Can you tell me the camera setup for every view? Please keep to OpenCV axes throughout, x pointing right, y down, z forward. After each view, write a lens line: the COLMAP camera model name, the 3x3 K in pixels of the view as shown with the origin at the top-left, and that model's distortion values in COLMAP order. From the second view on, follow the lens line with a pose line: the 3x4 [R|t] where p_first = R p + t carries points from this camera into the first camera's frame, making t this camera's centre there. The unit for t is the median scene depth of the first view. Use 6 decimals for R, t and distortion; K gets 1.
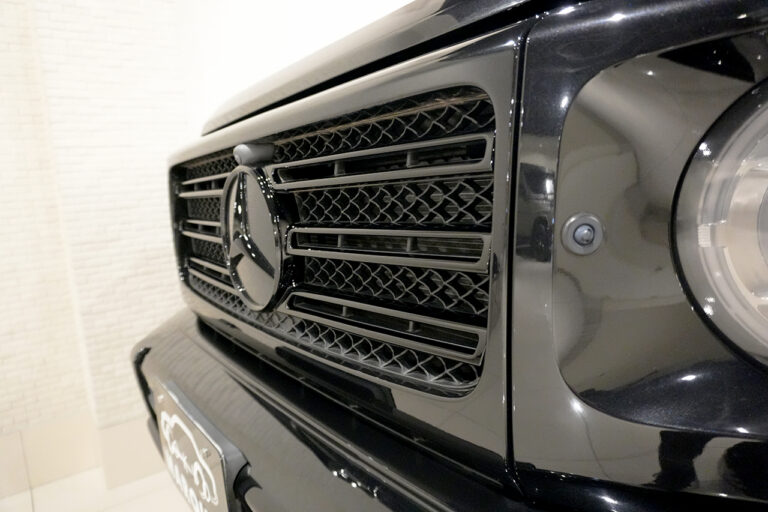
lens RADIAL K [[561.8, 0, 384.0], [0, 561.8, 256.0], [0, 0, 1]] dist [-0.004038, 0.000014]
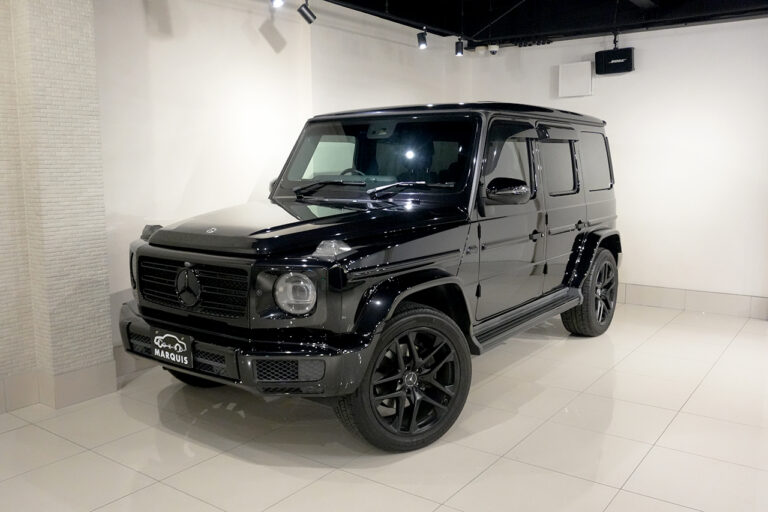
lens RADIAL K [[662.6, 0, 384.0], [0, 662.6, 256.0], [0, 0, 1]] dist [-0.006068, -0.021376]
pose [[0.946844, 0.026949, 0.320562, -0.155429], [-0.020706, 0.999524, -0.022869, -0.053727], [-0.321026, 0.015016, 0.946951, -1.221806]]
